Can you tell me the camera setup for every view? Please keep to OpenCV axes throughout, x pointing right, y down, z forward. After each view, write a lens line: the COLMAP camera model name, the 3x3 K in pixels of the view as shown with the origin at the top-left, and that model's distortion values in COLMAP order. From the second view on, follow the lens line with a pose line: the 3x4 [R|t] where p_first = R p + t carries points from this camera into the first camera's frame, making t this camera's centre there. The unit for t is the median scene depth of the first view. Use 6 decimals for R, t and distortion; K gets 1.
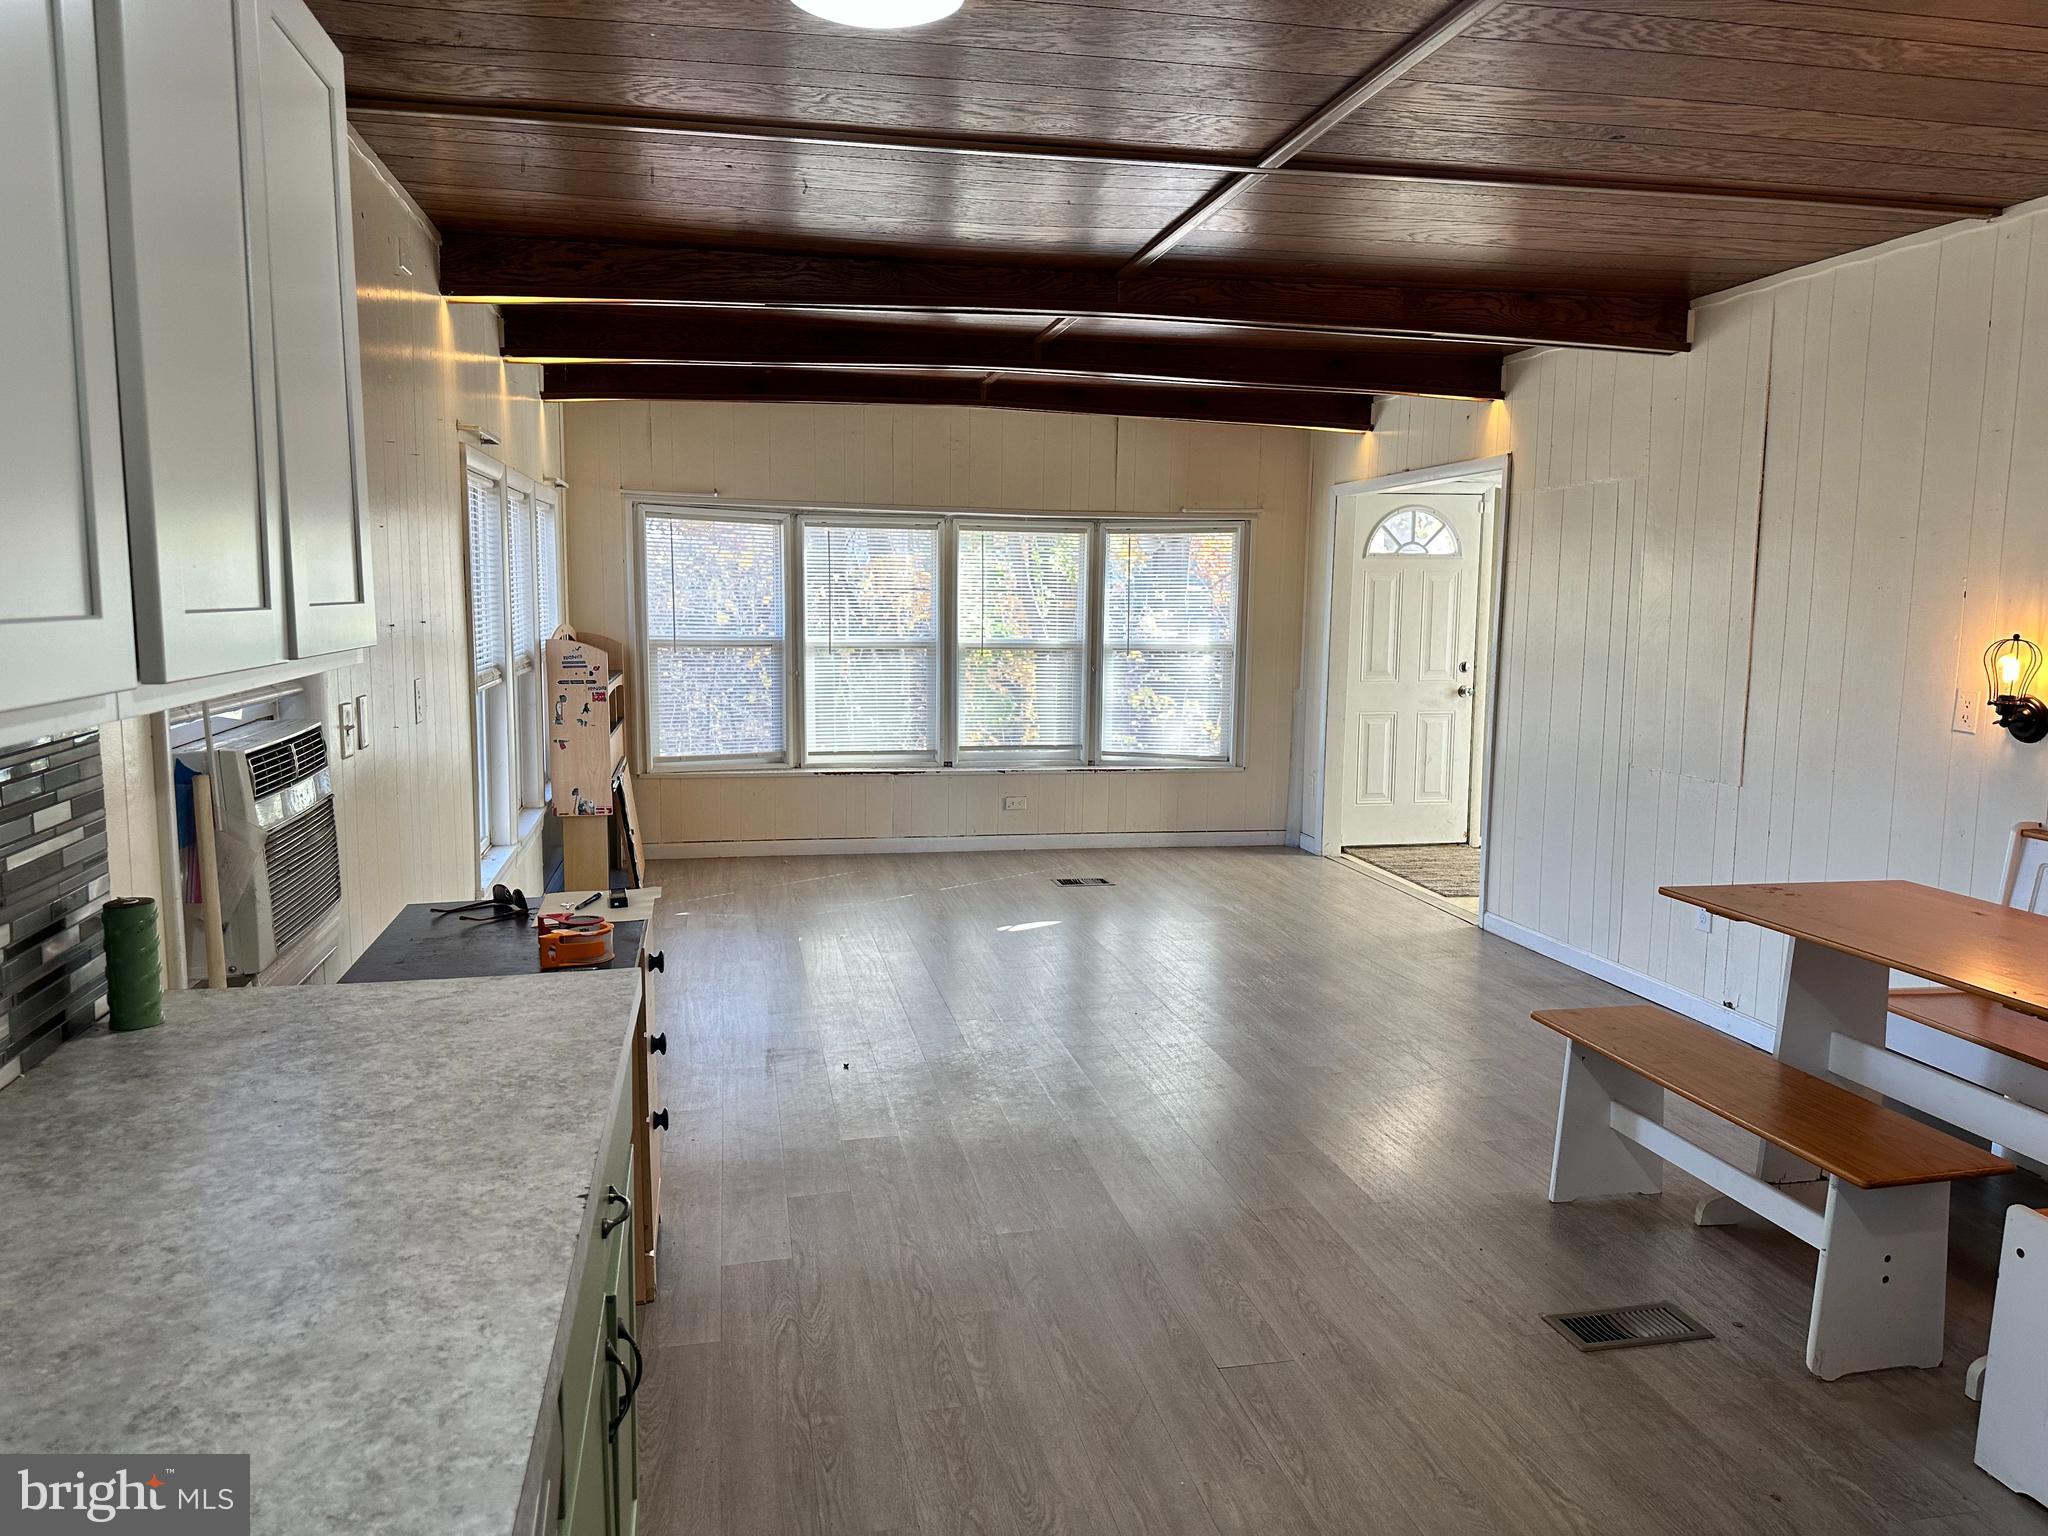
lens RADIAL K [[1449.3, 0, 1016.0], [0, 1449.3, 763.1], [0, 0, 1]] dist [0.034381, -0.014513]
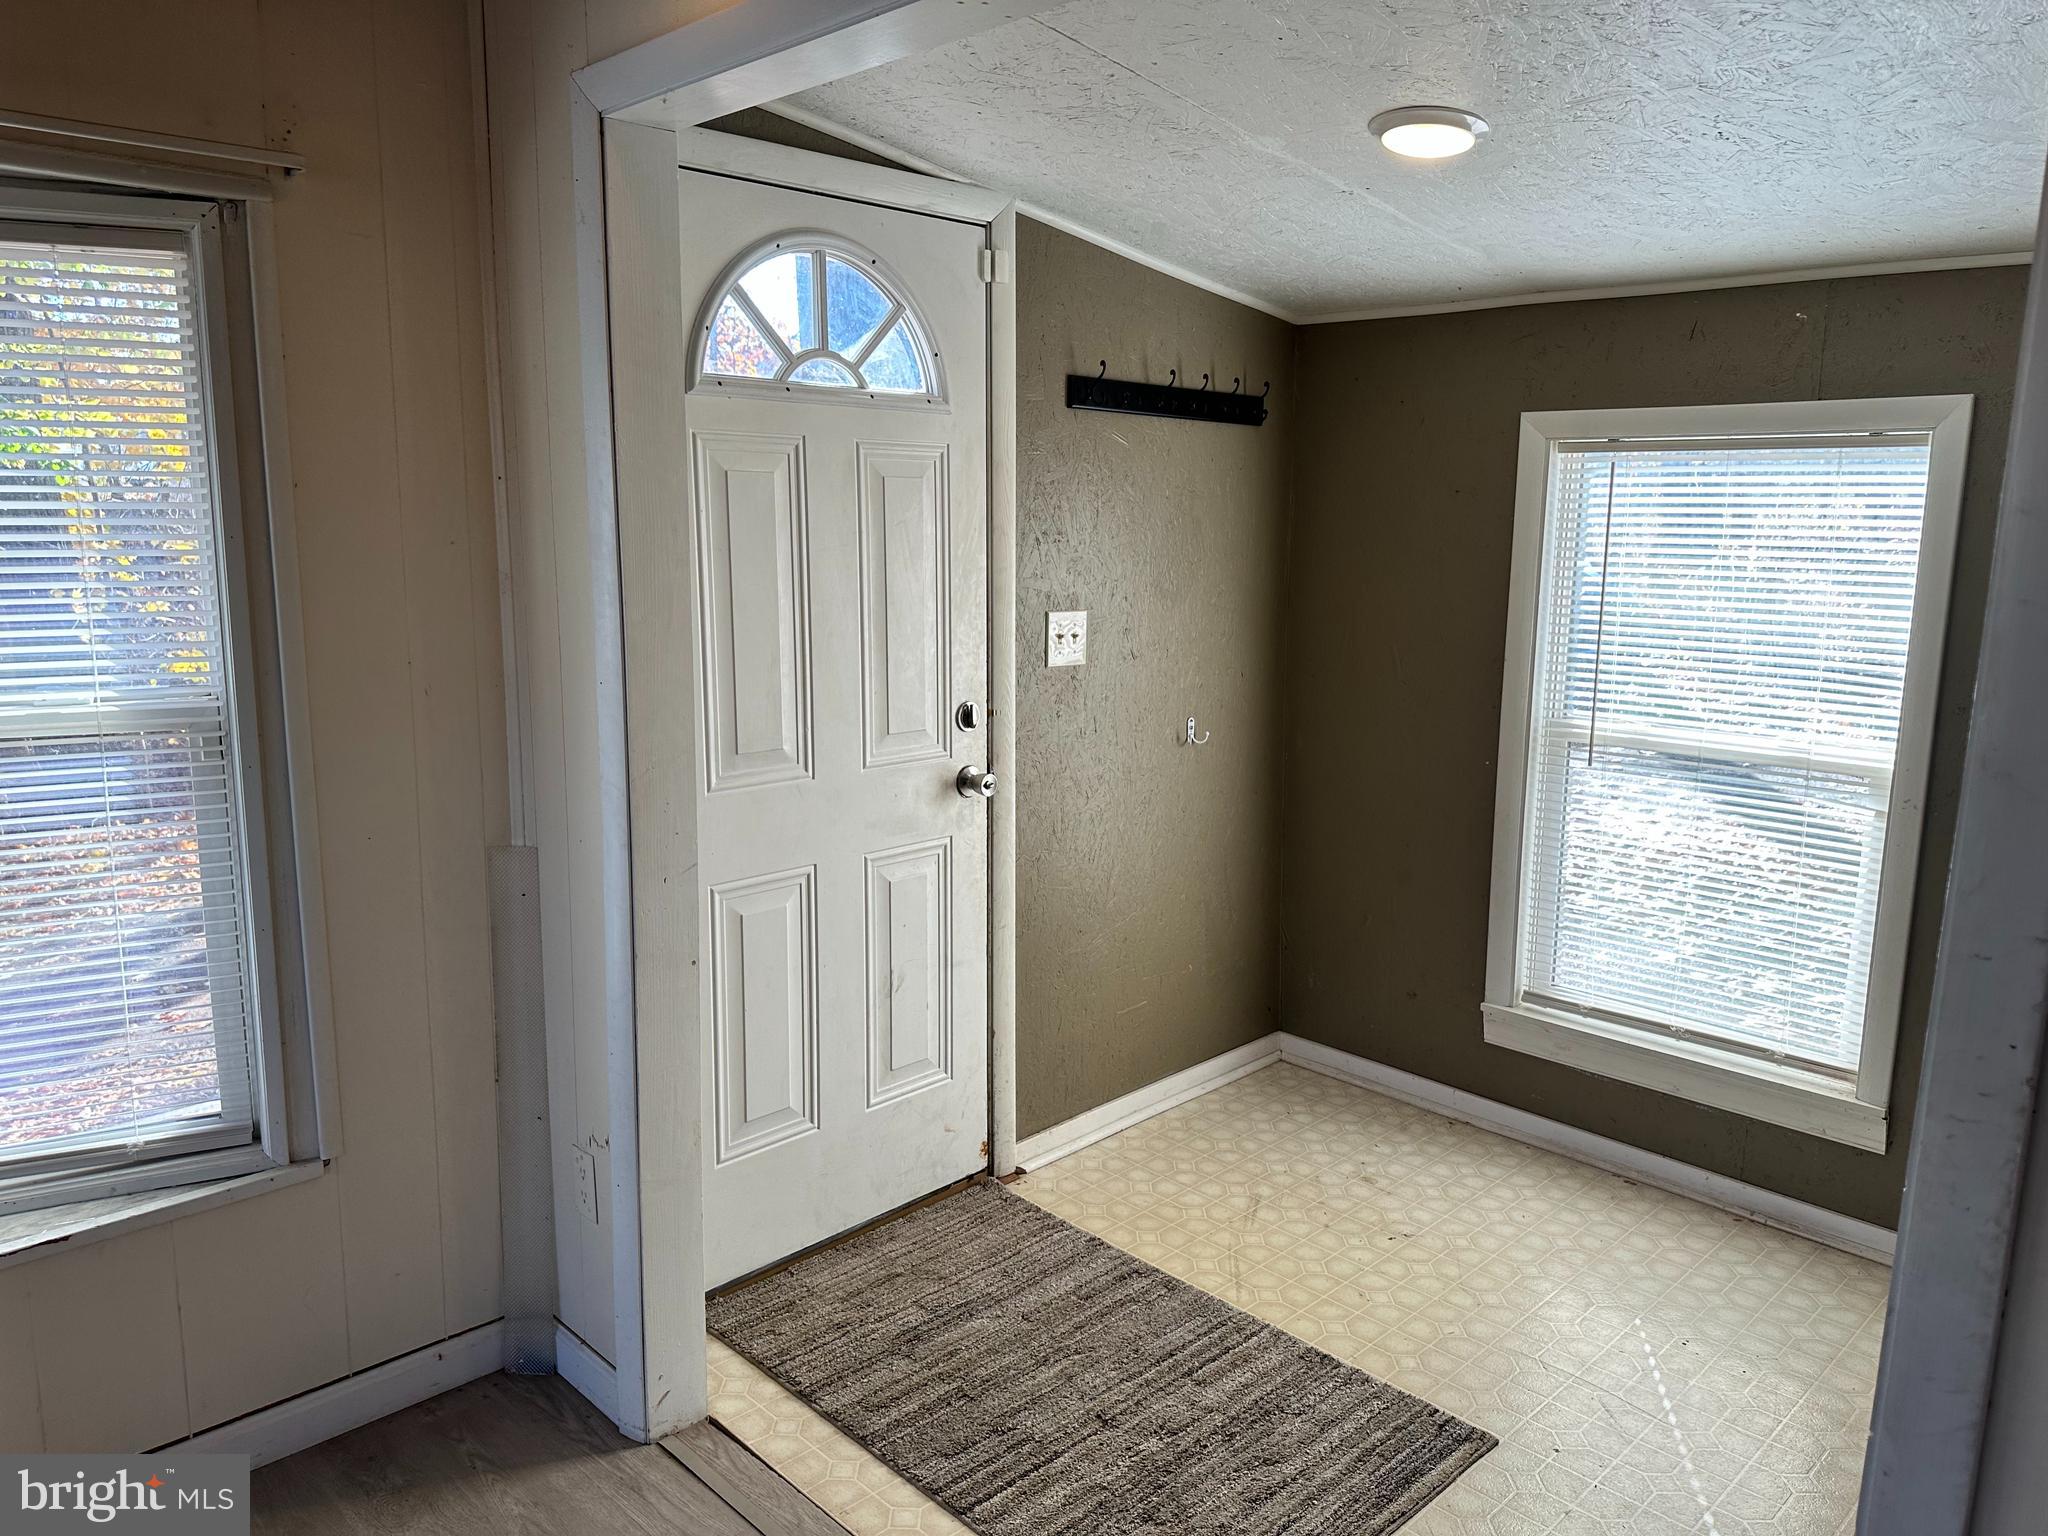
lens RADIAL K [[1449.3, 0, 1027.3], [0, 1449.3, 776.2], [0, 0, 1]] dist [0.034381, -0.014513]
pose [[0.839951, -0.097303, 0.533867, 0.127126], [0.065611, 0.994786, 0.078083, -0.078721], [-0.538681, -0.030558, 0.841955, 0.691528]]
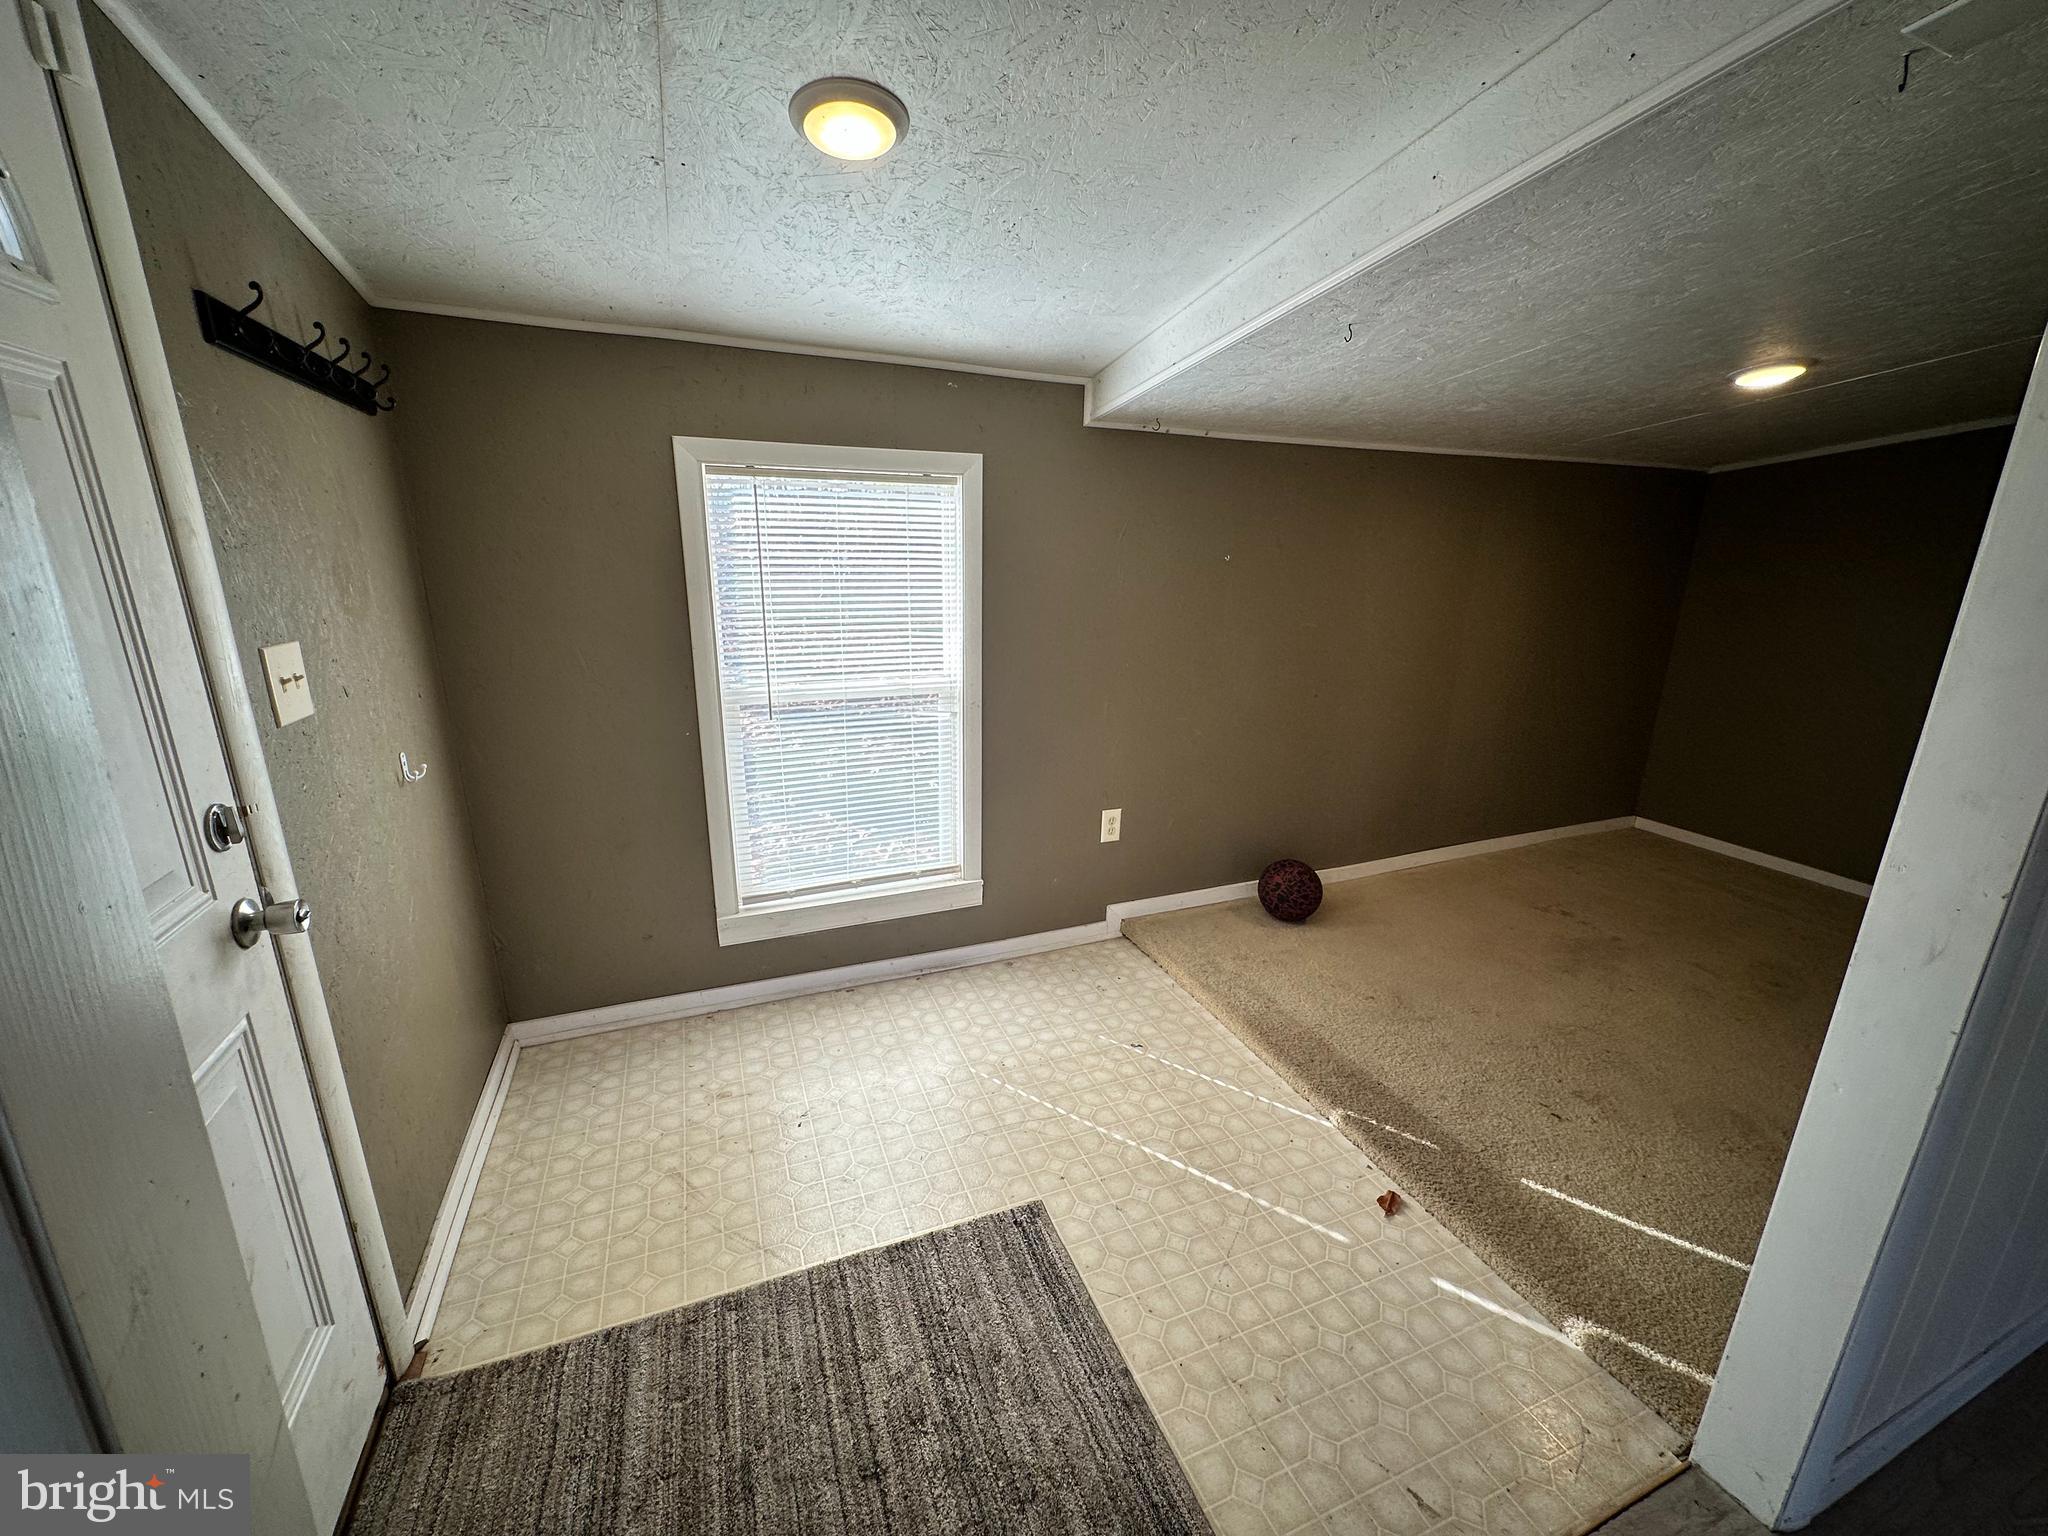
lens RADIAL K [[819.1, 0, 1019.9], [0, 819.1, 772.2], [0, 0, 1]] dist [0.003453, 0.000642]
pose [[-0.177634, -0.263708, 0.948106, 0.164789], [0.118034, 0.950763, 0.286561, -0.096905], [-0.976992, 0.162811, -0.137761, 0.898503]]
